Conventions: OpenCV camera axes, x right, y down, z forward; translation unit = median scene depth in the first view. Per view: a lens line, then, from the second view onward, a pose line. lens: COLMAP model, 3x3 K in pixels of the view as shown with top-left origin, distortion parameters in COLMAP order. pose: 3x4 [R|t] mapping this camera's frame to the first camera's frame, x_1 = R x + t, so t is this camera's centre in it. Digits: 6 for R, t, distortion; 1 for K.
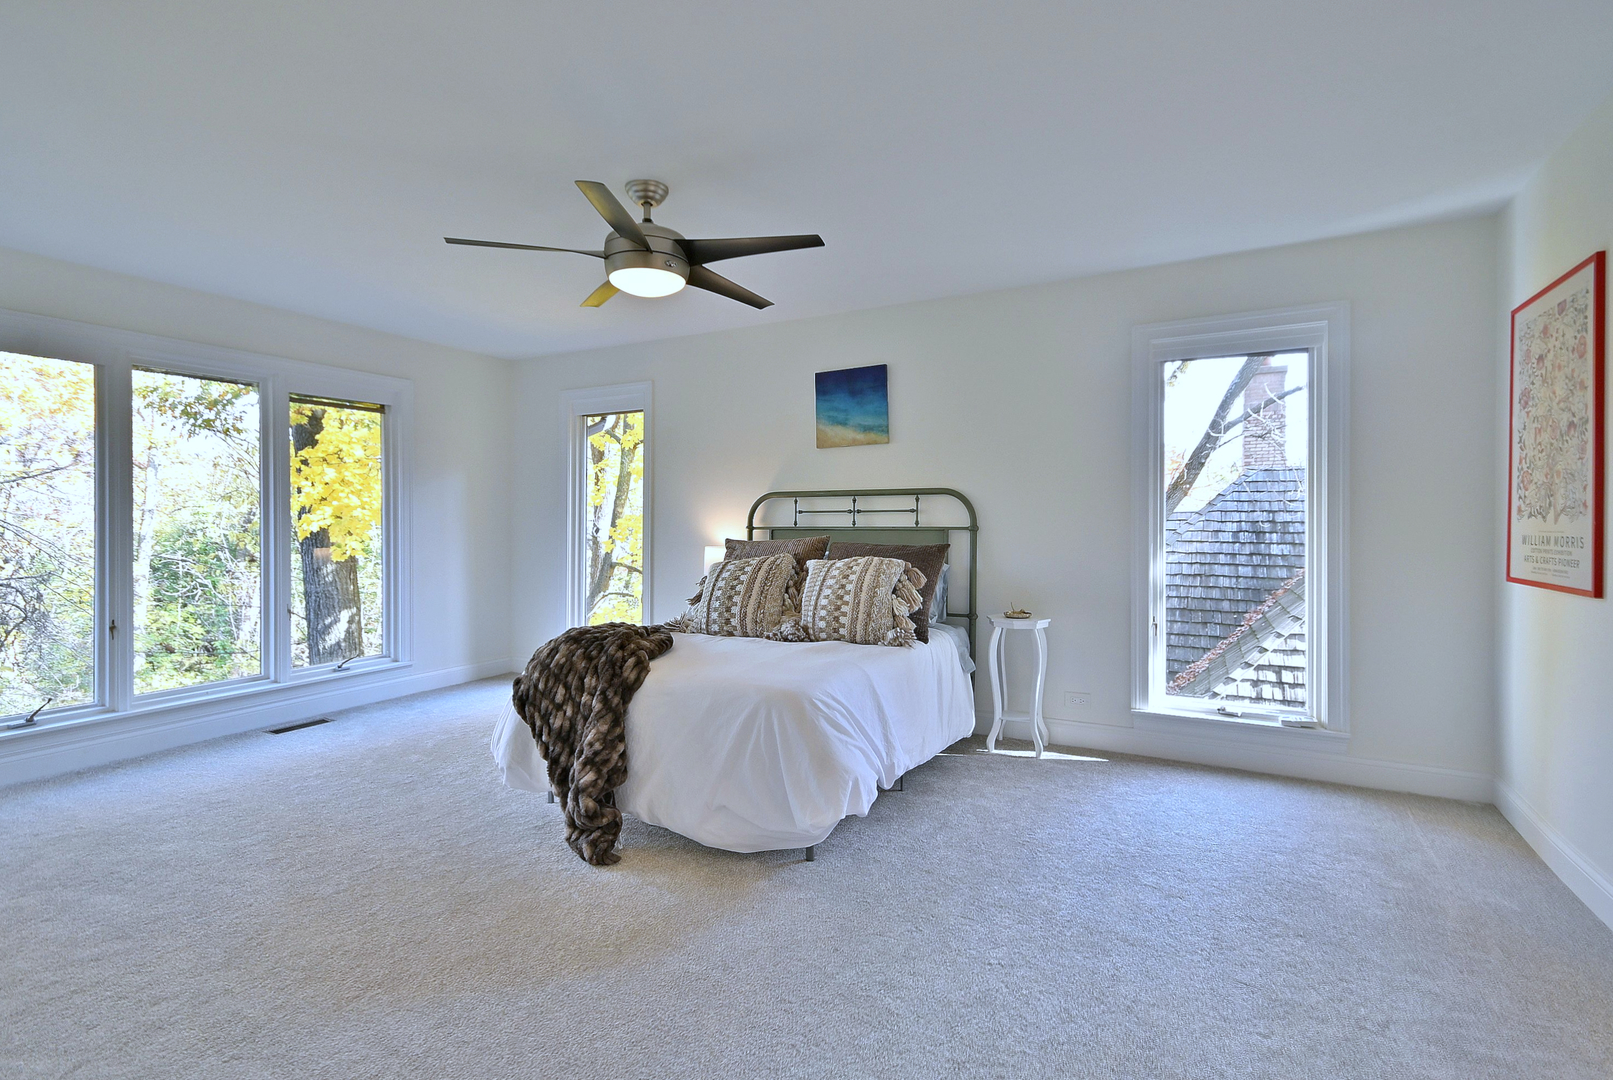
lens RADIAL K [[738.2, 0, 806.1], [0, 738.2, 535.0], [0, 0, 1]] dist [0.003667, 0.000263]
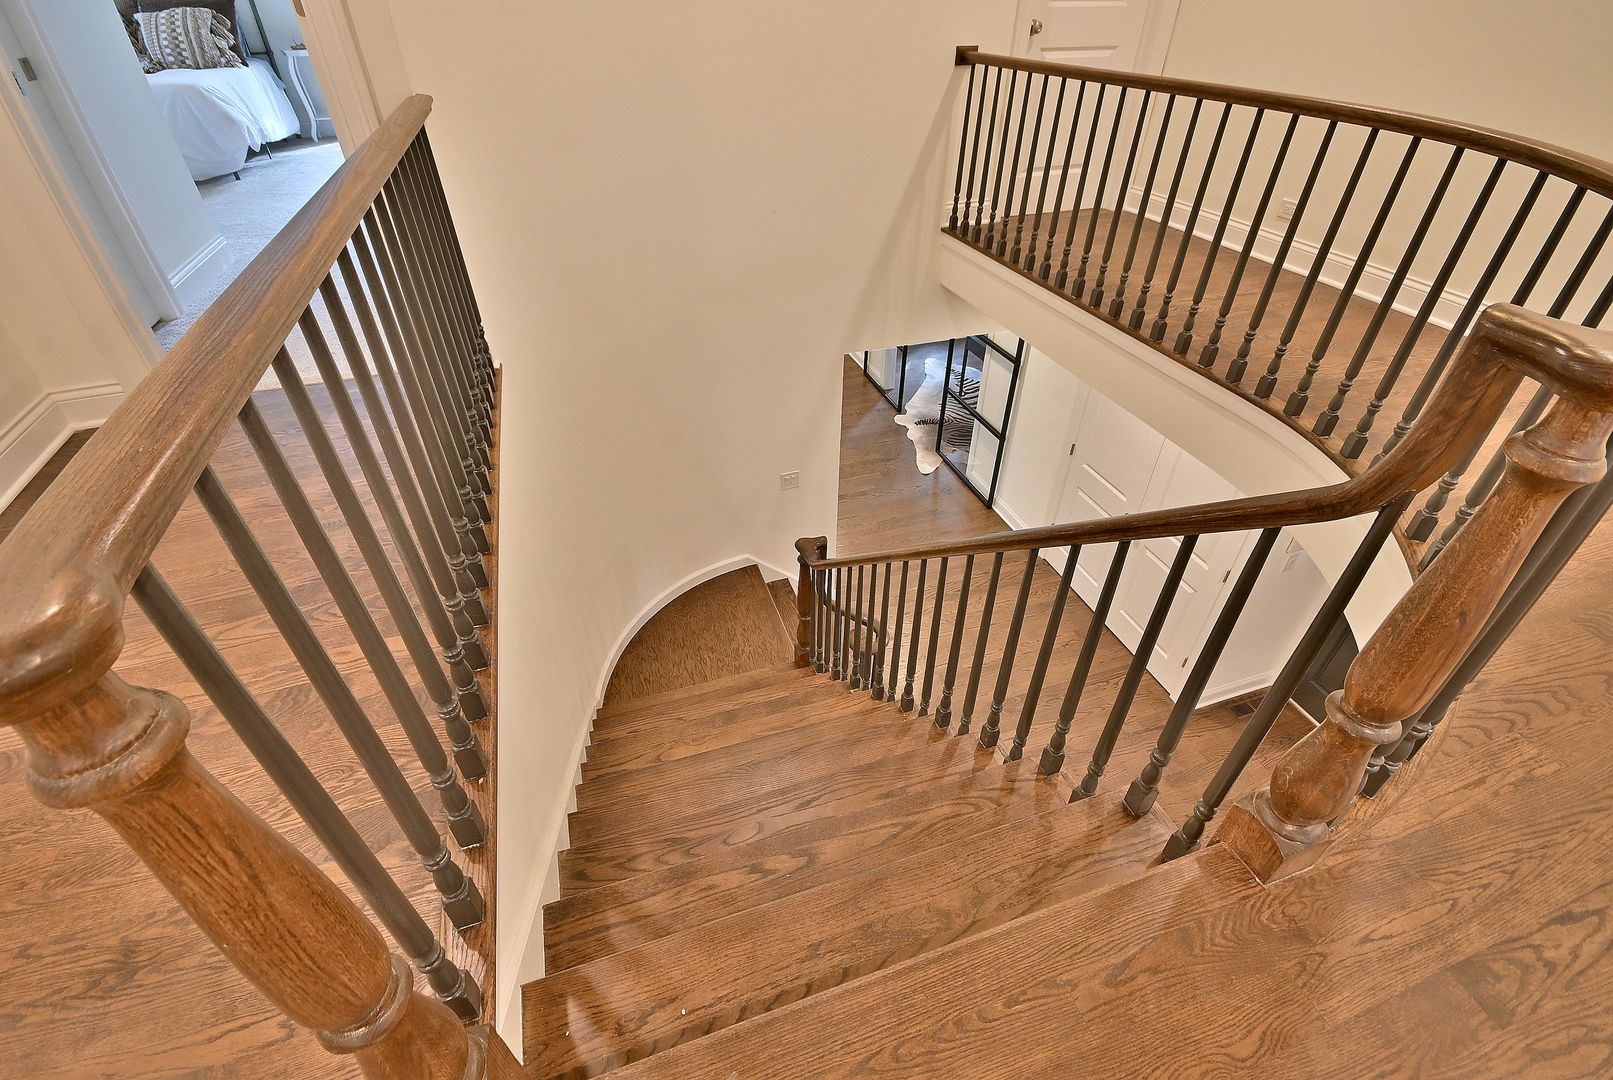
lens RADIAL K [[712.2, 0, 804.5], [0, 712.2, 532.7], [0, 0, 1]] dist [-0.000354, -0.000389]
pose [[0.691598, -0.445513, 0.568515, -0.380673], [0.011773, 0.793958, 0.607858, 0.011864], [-0.722186, -0.413701, 0.554345, -1.369208]]
